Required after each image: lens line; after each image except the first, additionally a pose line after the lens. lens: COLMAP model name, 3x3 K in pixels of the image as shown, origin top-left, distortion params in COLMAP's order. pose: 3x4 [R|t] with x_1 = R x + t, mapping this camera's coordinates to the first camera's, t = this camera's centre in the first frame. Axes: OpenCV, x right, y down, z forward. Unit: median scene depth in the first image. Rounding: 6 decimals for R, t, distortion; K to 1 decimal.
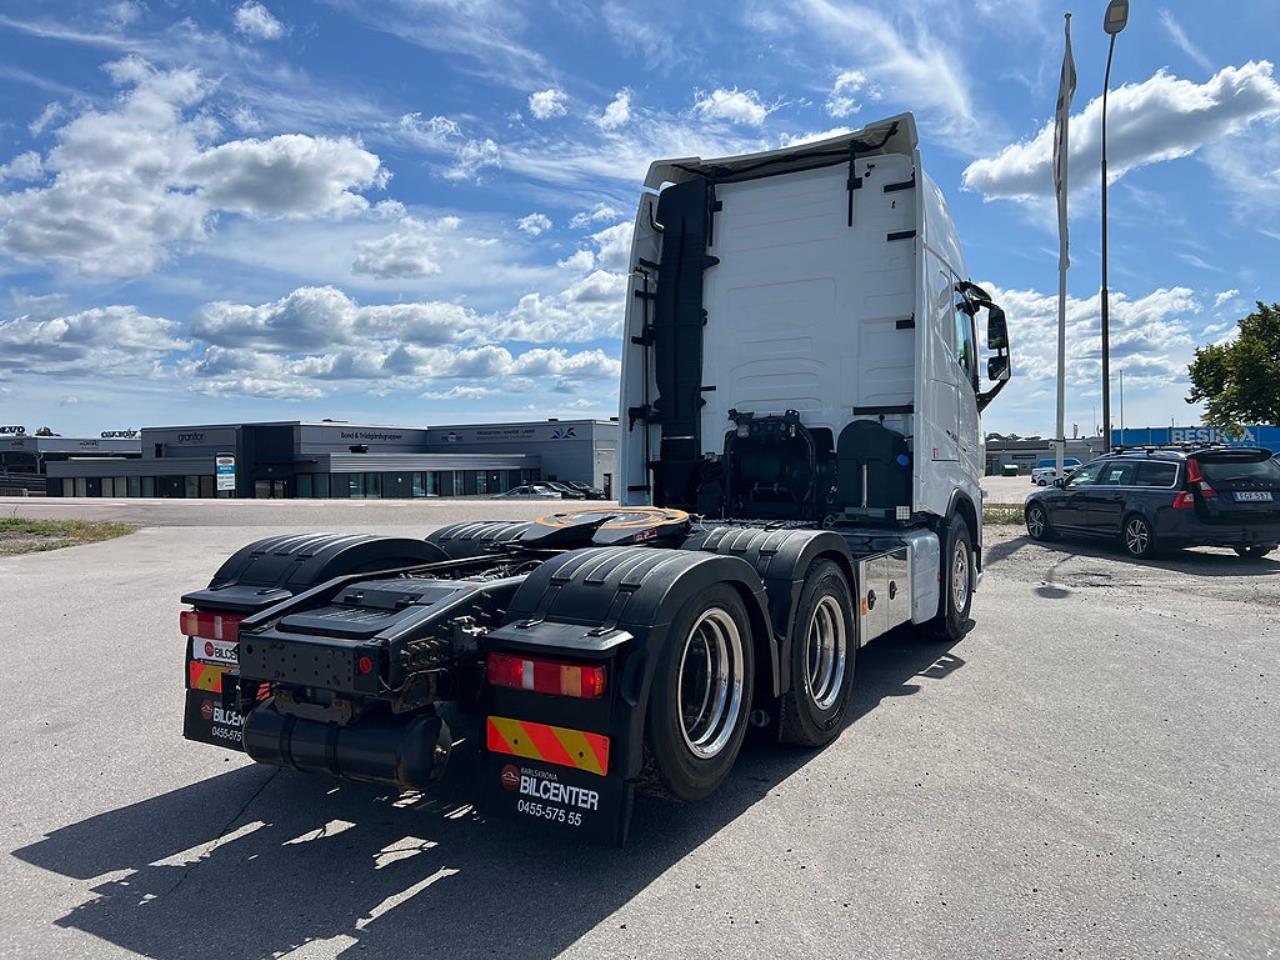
lens RADIAL K [[950.9, 0, 646.6], [0, 950.9, 469.1], [0, 0, 1]] dist [0.038053, -0.029661]
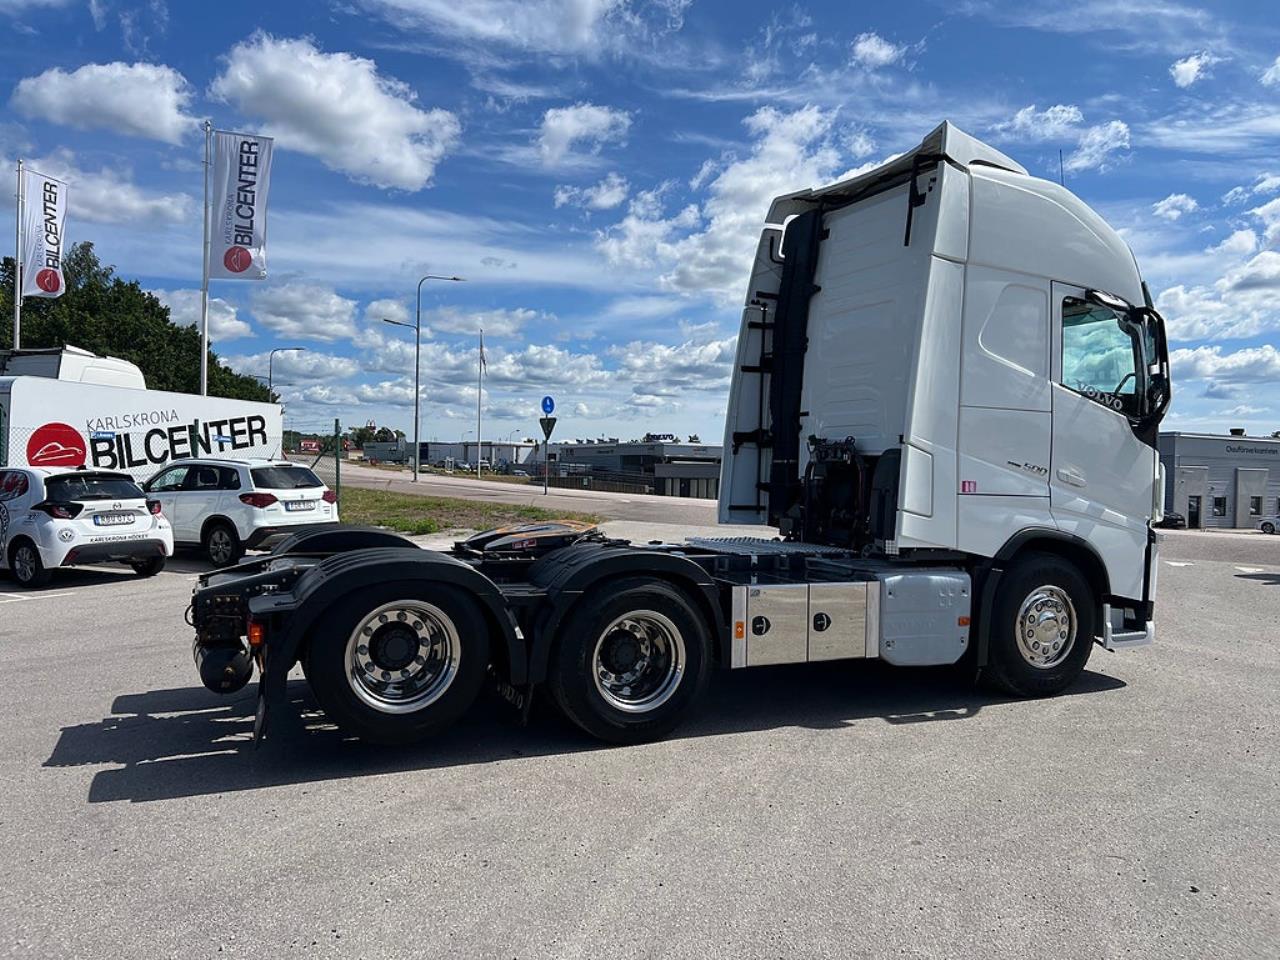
lens RADIAL K [[950.9, 0, 644.6], [0, 950.9, 482.4], [0, 0, 1]] dist [0.057309, -0.062144]
pose [[0.815586, 0.038844, -0.577330, 0.514040], [-0.036884, 0.999205, 0.015124, -0.020473], [0.577459, 0.008959, 0.816371, 0.062566]]
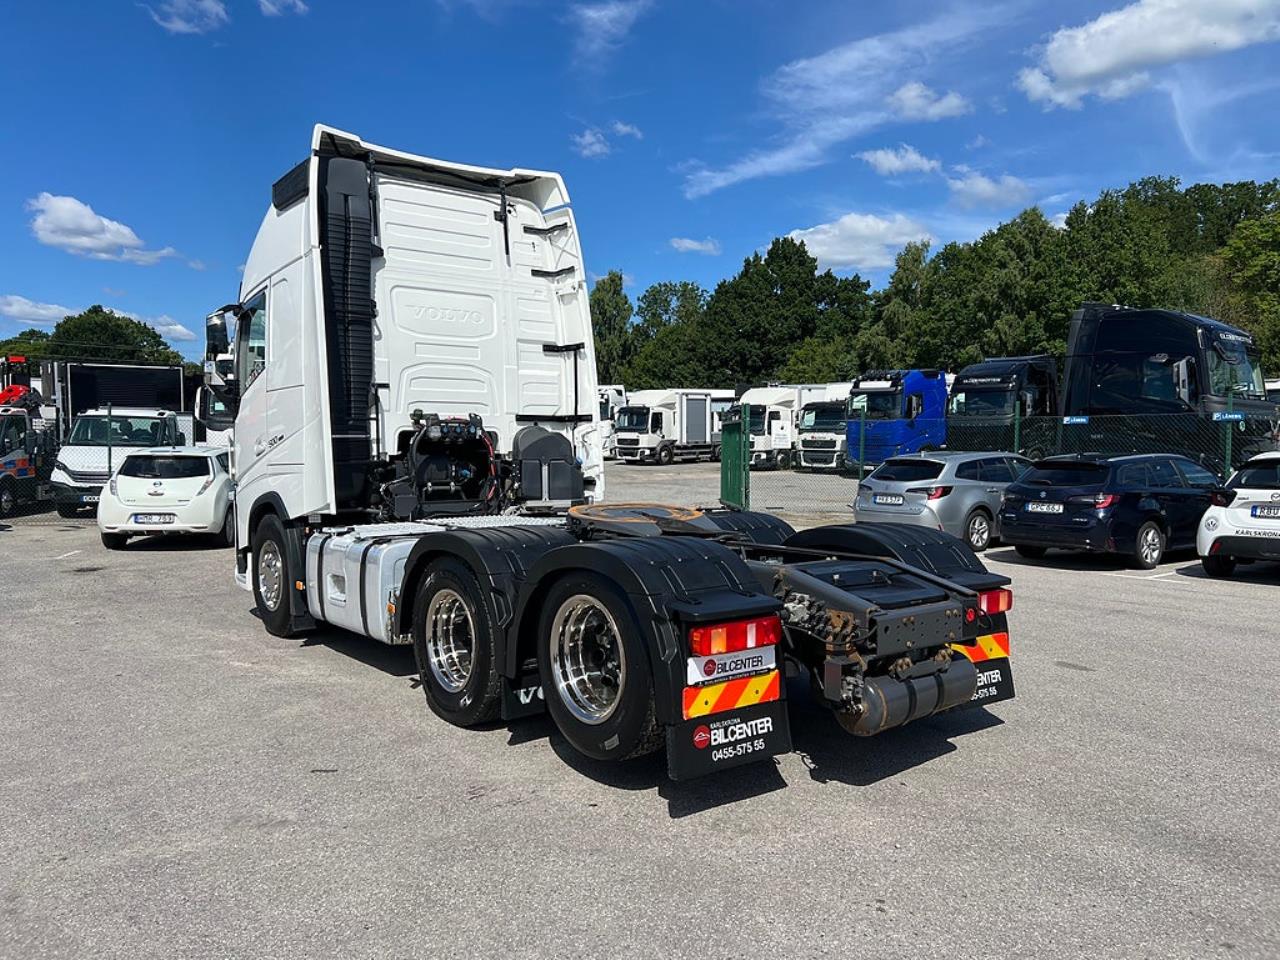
lens RADIAL K [[960.2, 0, 626.2], [0, 960.2, 479.4], [0, 0, 1]] dist [0.057311, -0.072352]
pose [[0.375583, -0.017471, 0.926624, -0.733245], [0.008433, 0.999845, 0.015433, -0.002977], [-0.926751, 0.002018, 0.375672, 0.402701]]
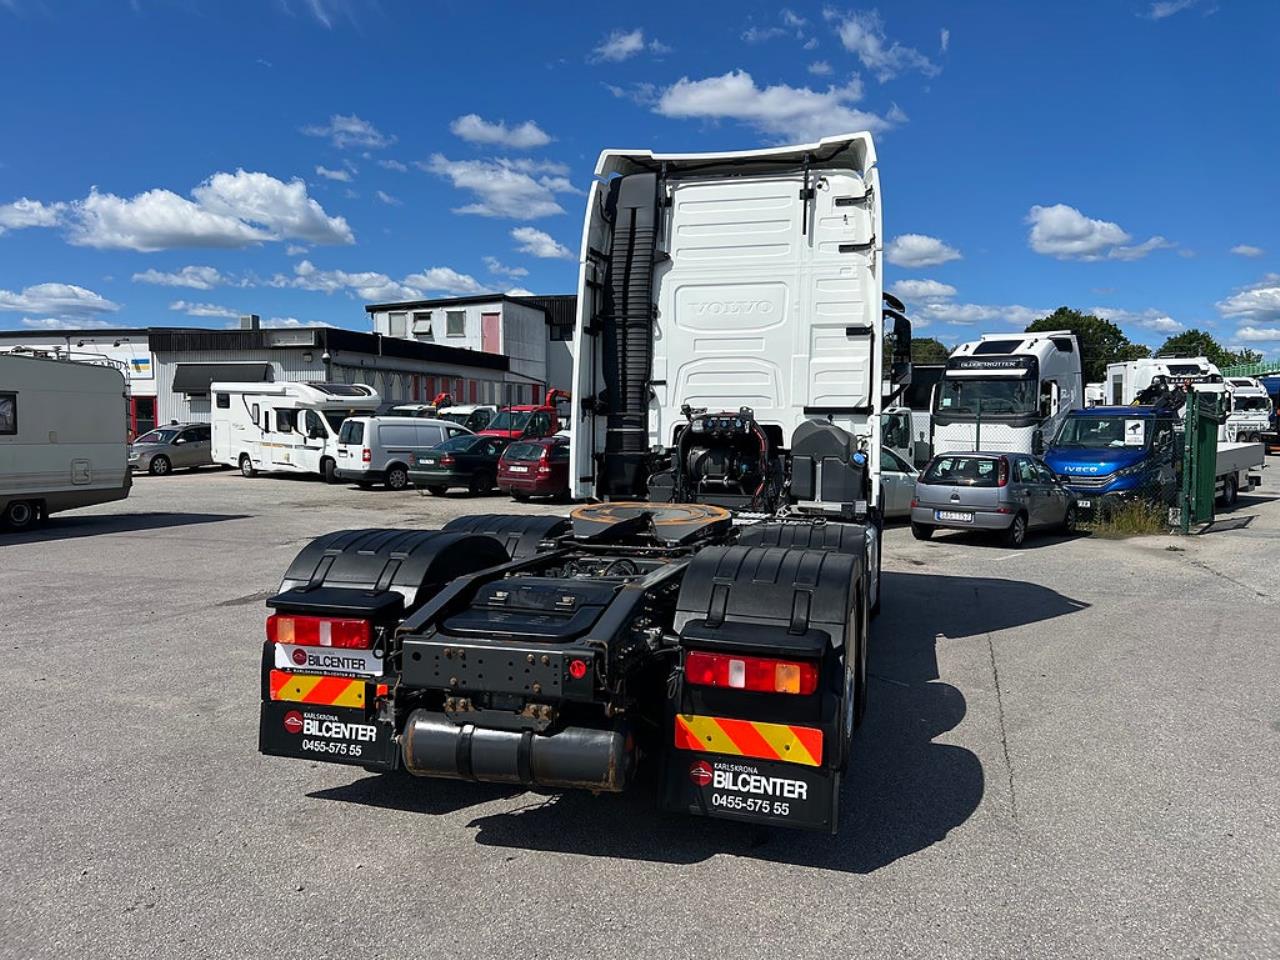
lens RADIAL K [[950.9, 0, 644.6], [0, 950.9, 482.4], [0, 0, 1]] dist [0.057309, -0.062144]
pose [[0.966016, 0.013207, 0.258143, -0.207469], [-0.021904, 0.999284, 0.030846, -0.008648], [-0.257551, -0.035452, 0.965614, 0.015720]]
